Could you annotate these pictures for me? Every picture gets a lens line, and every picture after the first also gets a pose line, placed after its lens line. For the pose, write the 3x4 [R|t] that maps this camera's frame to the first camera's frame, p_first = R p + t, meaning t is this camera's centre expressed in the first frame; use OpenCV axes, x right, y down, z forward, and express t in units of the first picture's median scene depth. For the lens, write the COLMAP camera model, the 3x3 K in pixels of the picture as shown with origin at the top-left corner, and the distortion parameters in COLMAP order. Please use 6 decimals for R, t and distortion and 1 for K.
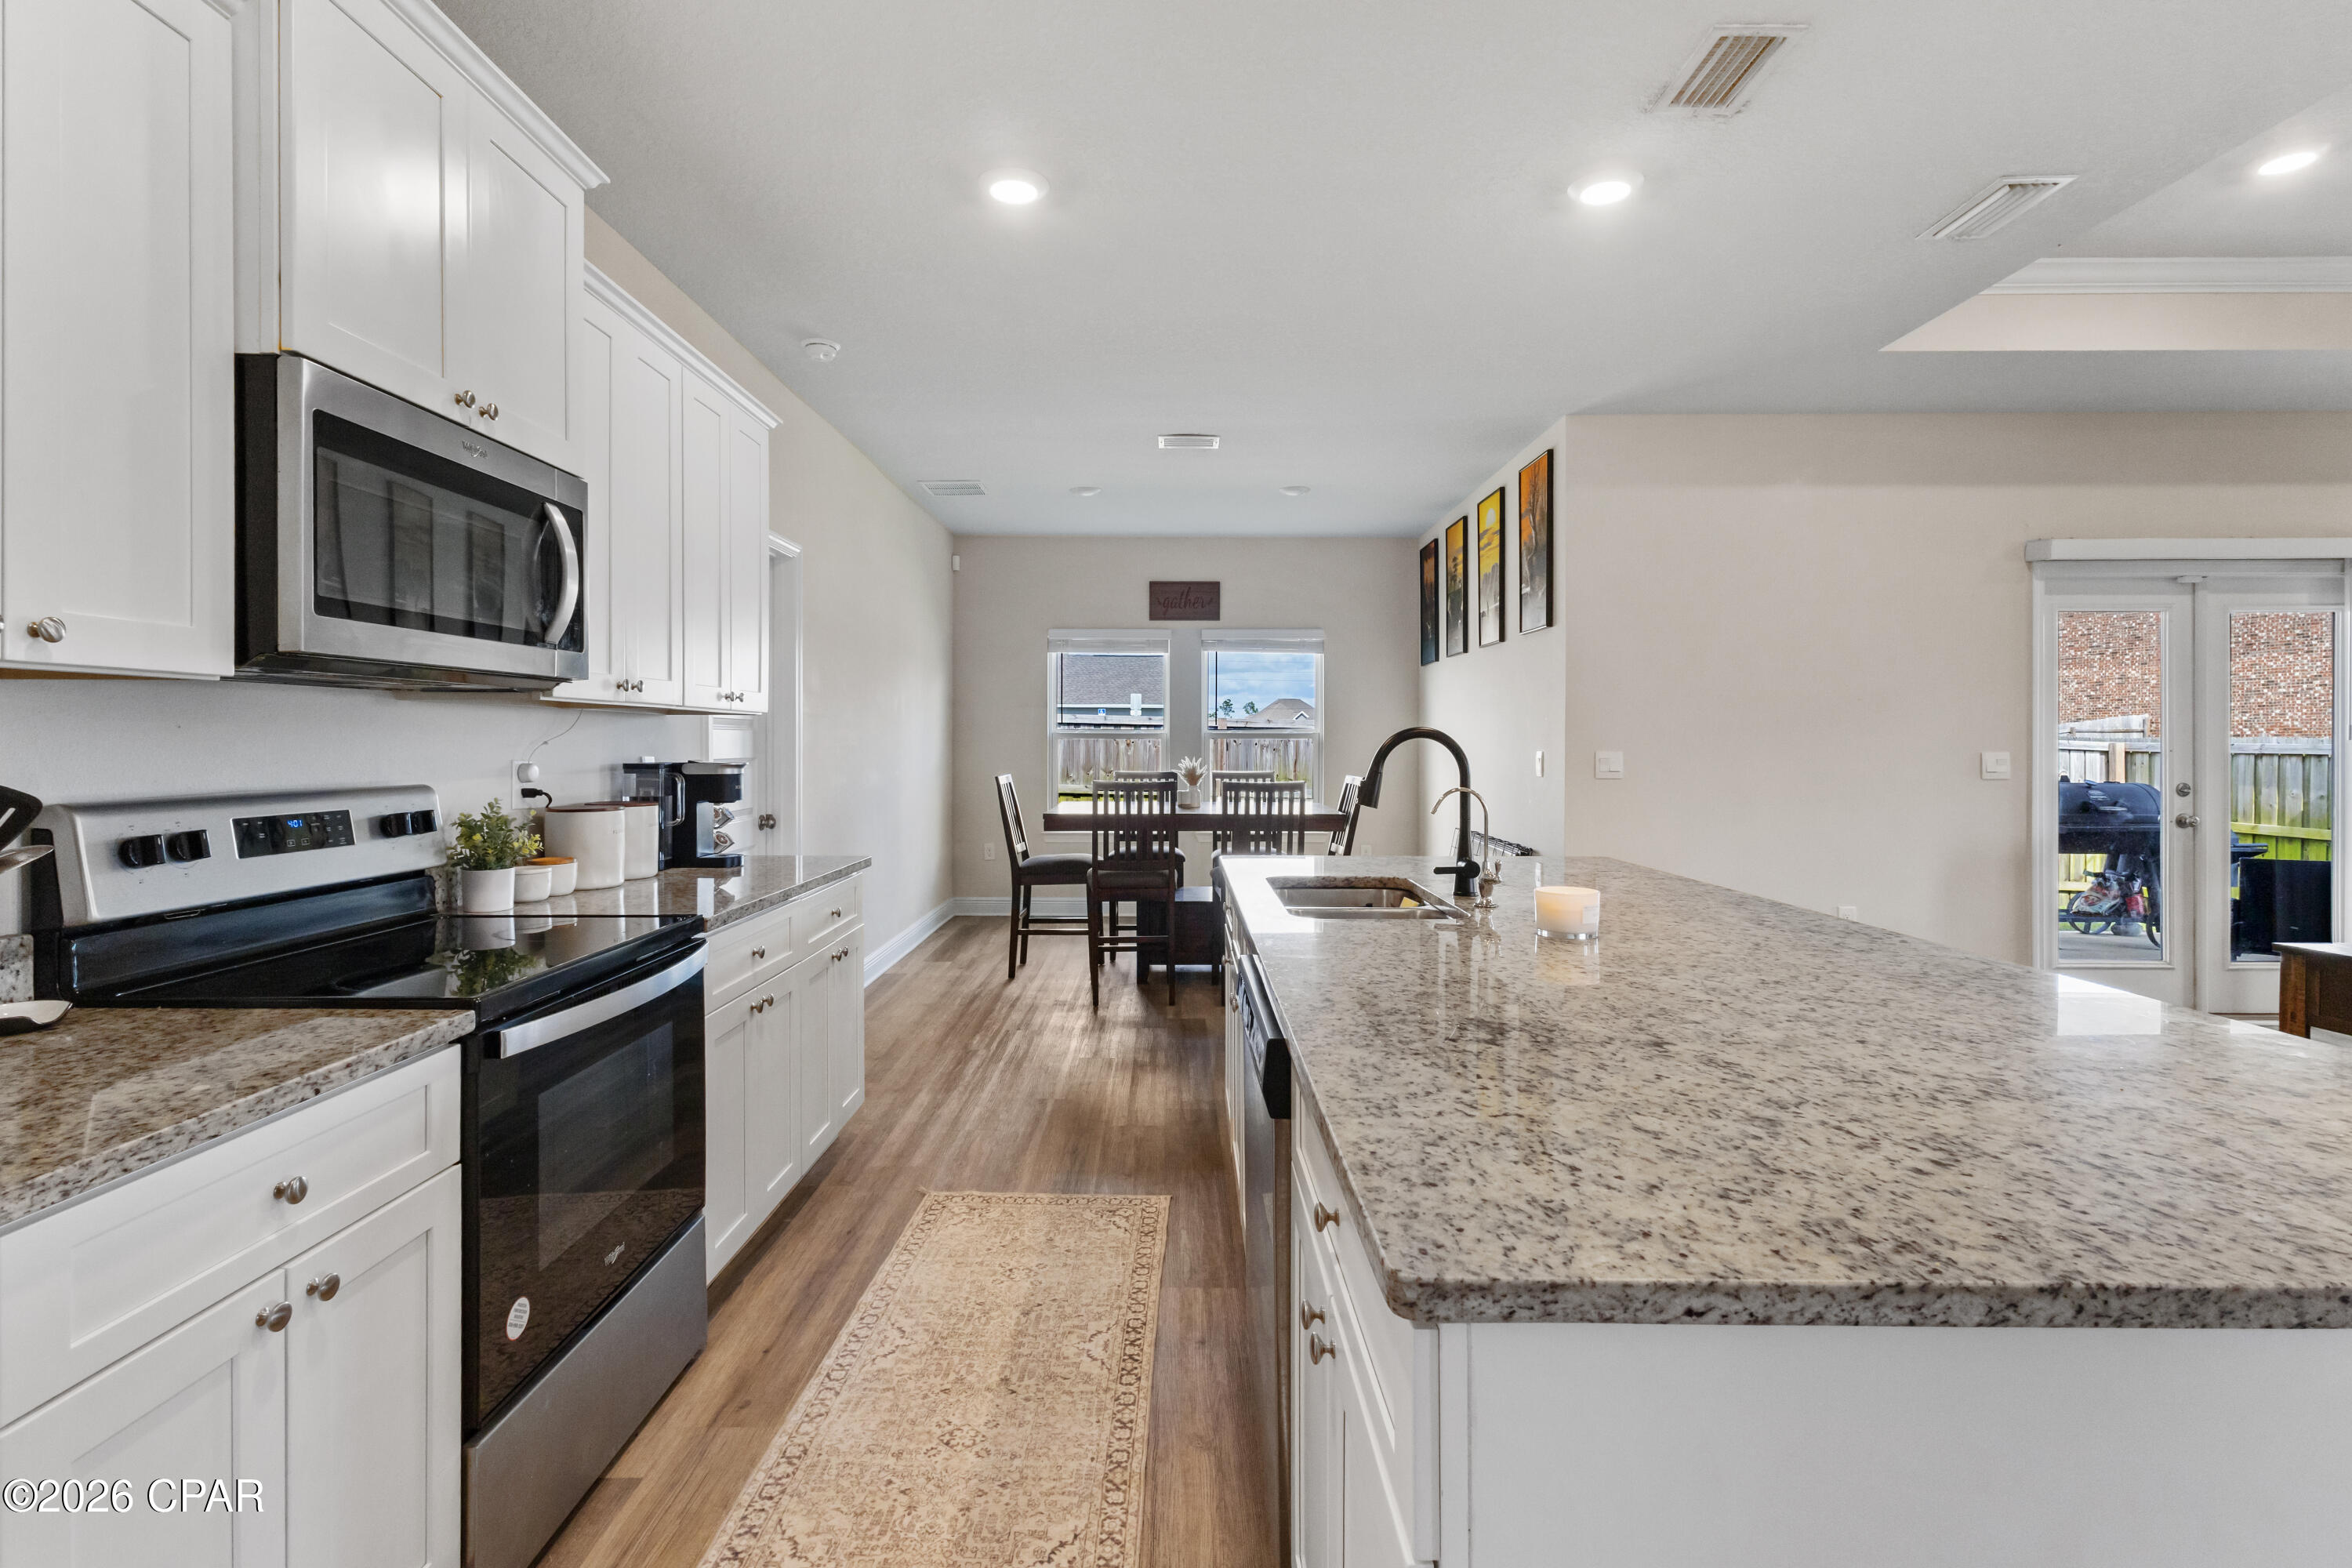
lens RADIAL K [[1094.8, 0, 1170.7], [0, 1094.8, 762.9], [0, 0, 1]] dist [0.004067, 0.000415]
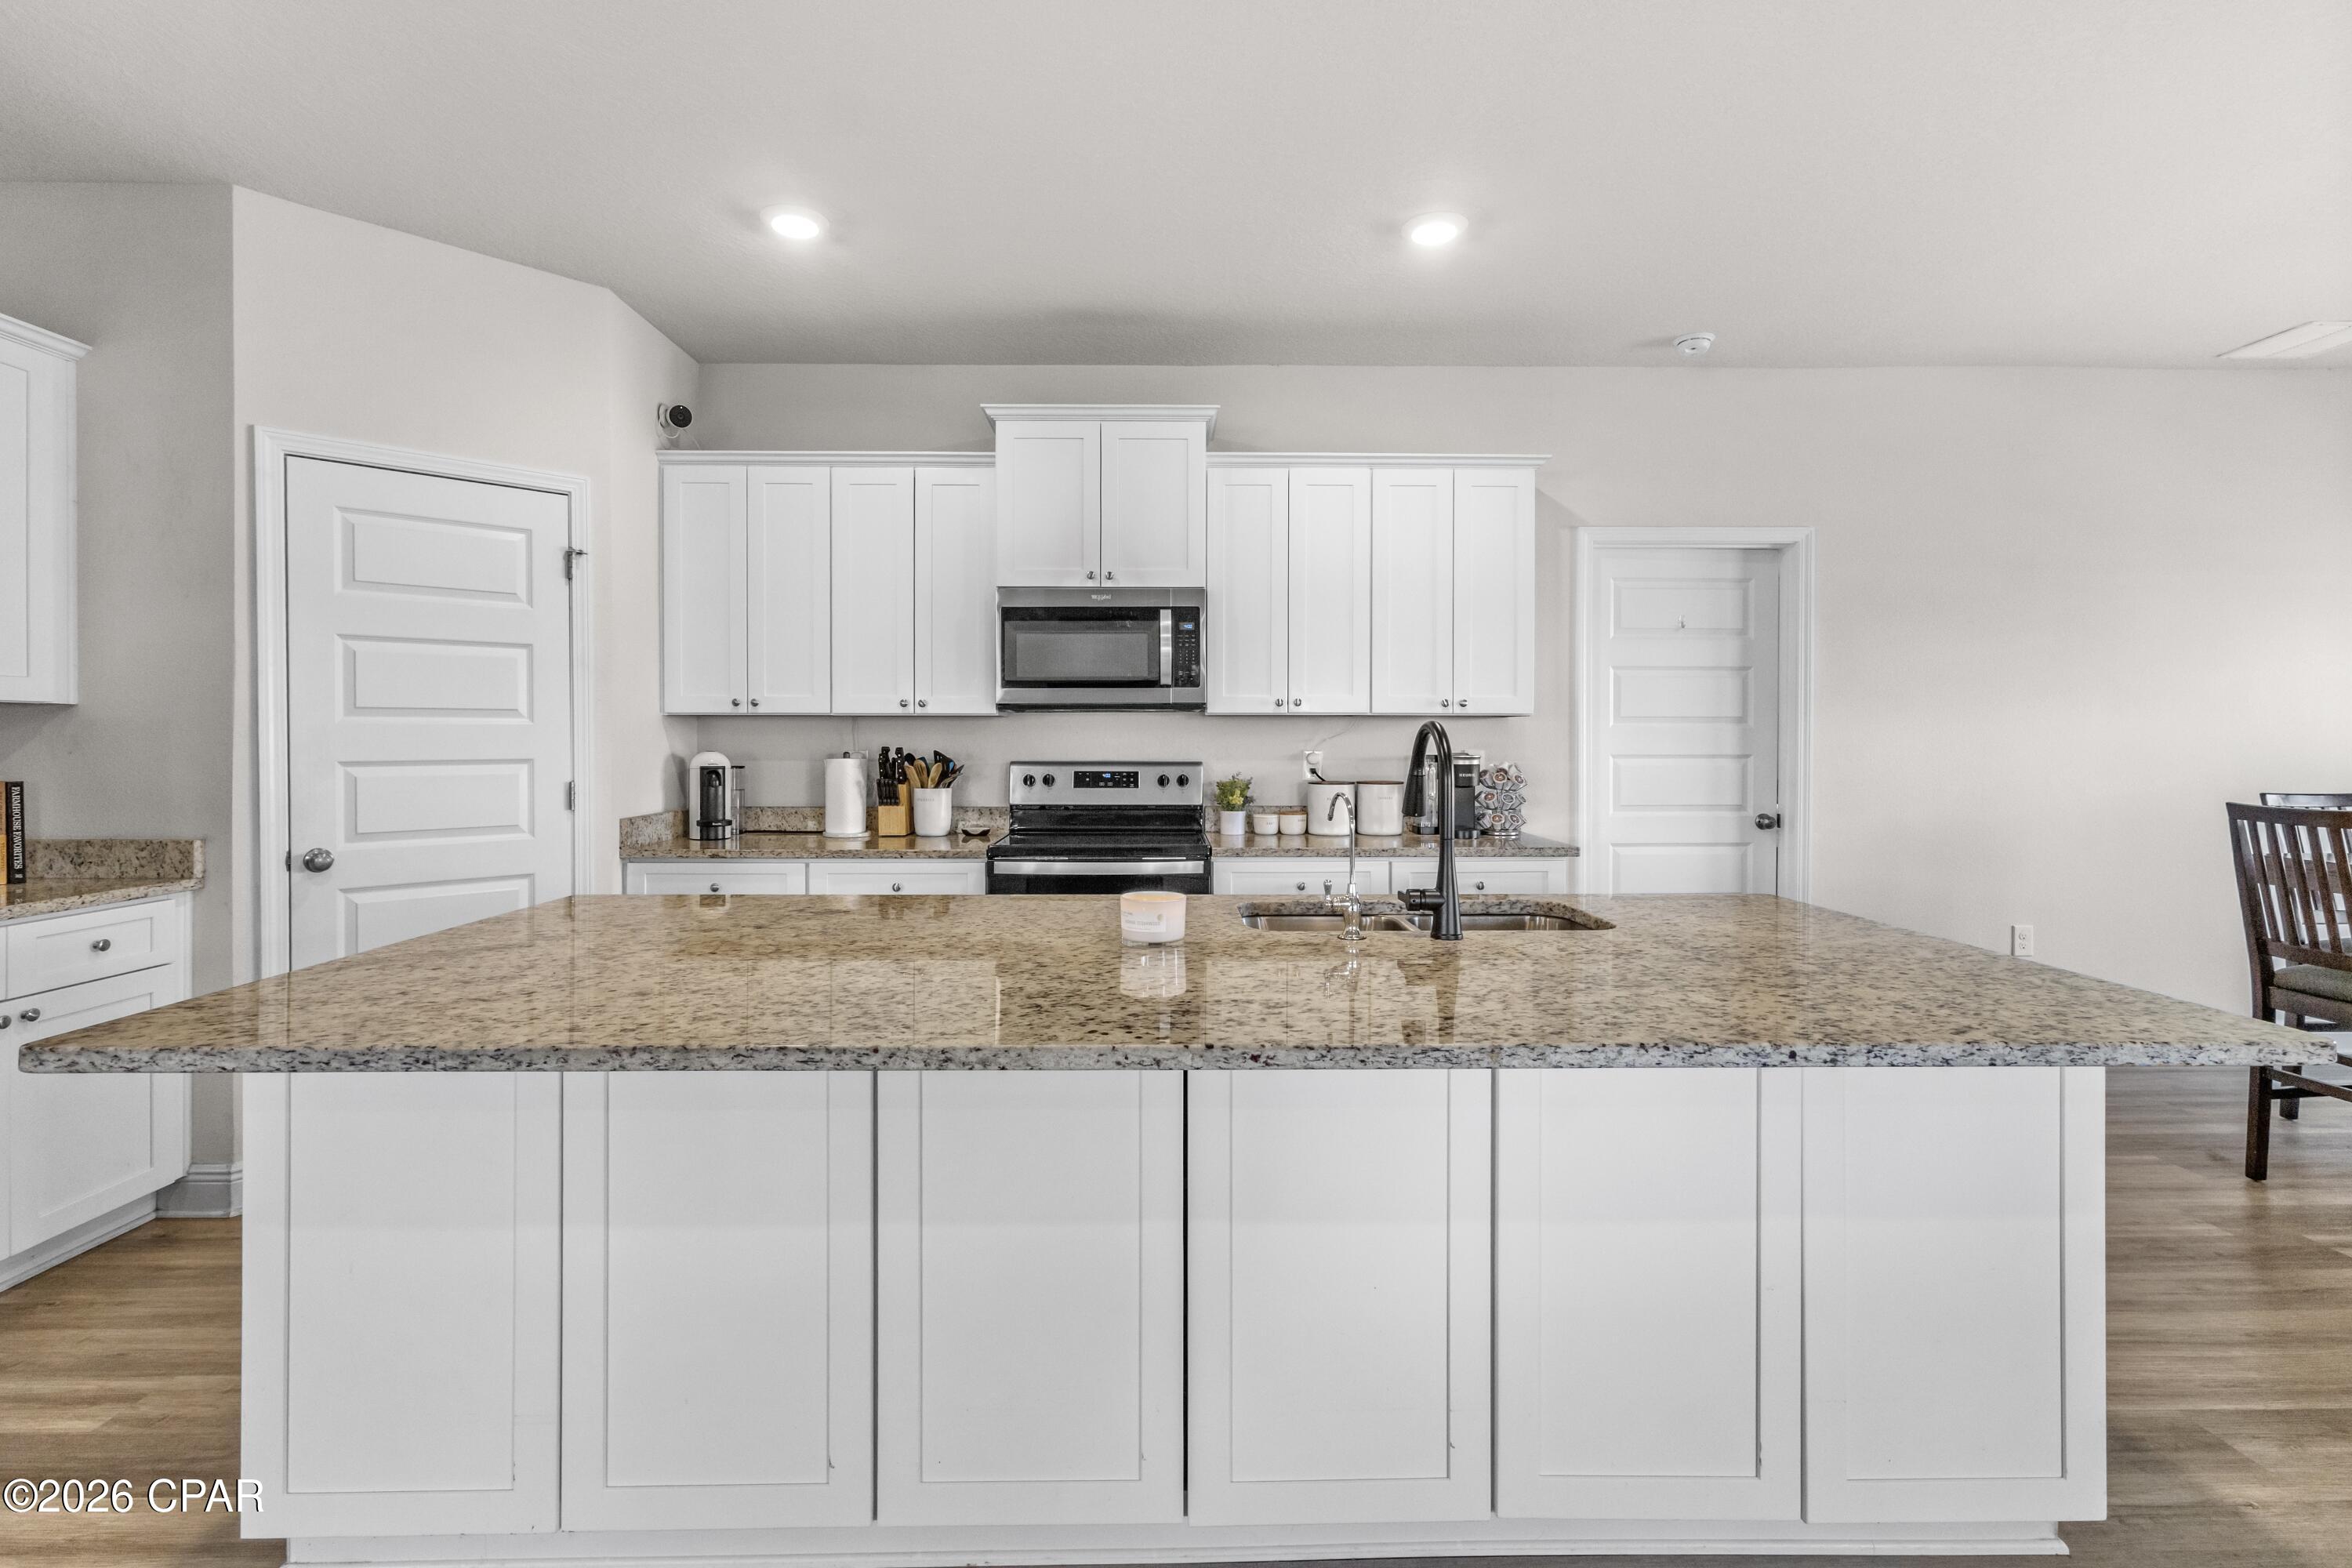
lens RADIAL K [[1094.8, 0, 1170.7], [0, 1094.8, 762.9], [0, 0, 1]] dist [0.004067, 0.000415]
pose [[0.016585, 0.019963, -0.999663, 1.278206], [-0.018563, 0.999634, 0.019655, -0.013881], [0.999690, 0.018231, 0.016949, 1.006795]]
